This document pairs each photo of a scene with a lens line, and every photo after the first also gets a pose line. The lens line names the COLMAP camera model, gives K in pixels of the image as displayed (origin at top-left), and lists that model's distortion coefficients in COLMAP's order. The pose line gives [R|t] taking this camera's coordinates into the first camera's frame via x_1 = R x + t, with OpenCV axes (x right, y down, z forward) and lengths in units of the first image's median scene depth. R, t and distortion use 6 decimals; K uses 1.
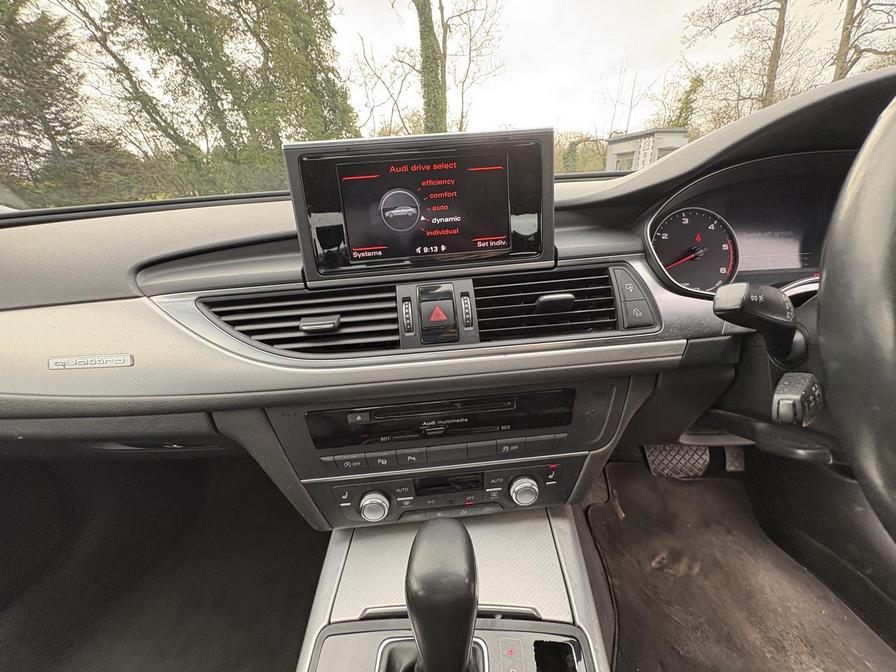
lens RADIAL K [[356.6, 0, 448.9], [0, 356.6, 337.8], [0, 0, 1]] dist [-0.000971, 0.000039]
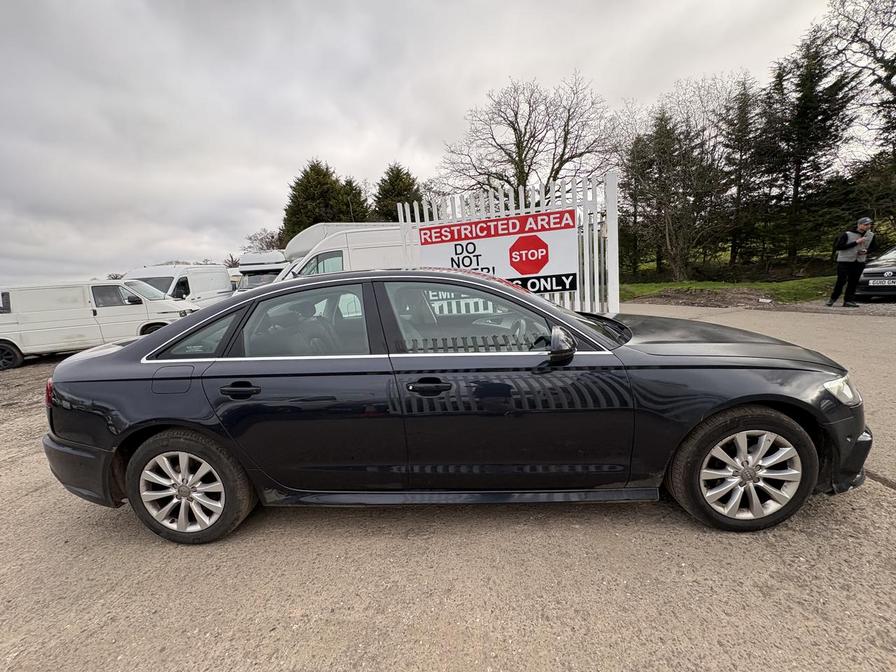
lens RADIAL K [[357.0, 0, 449.3], [0, 357.0, 338.0], [0, 0, 1]] dist [-0.000169, 0.000181]
pose [[-0.008294, 0.242323, -0.970160, 0.182072], [-0.294271, 0.926641, 0.233969, -0.034819], [0.955686, 0.287431, 0.063624, -0.026869]]
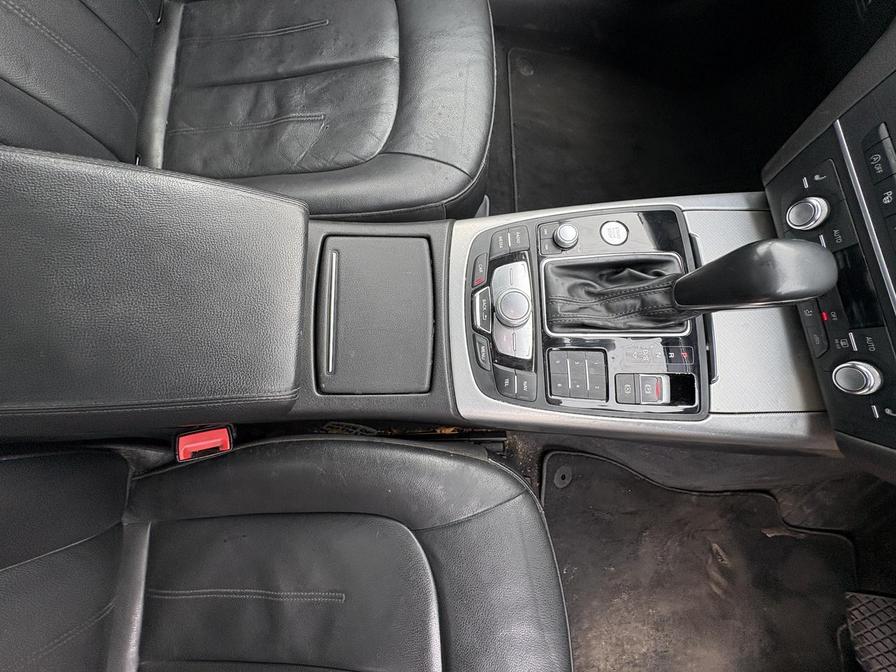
lens RADIAL K [[357.0, 0, 449.3], [0, 357.0, 338.0], [0, 0, 1]] dist [-0.000169, 0.000181]
pose [[0.040045, 0.993330, -0.108132, 0.004689], [-0.486187, 0.113914, 0.866398, 0.004262], [0.872937, 0.017878, 0.487506, -0.006929]]
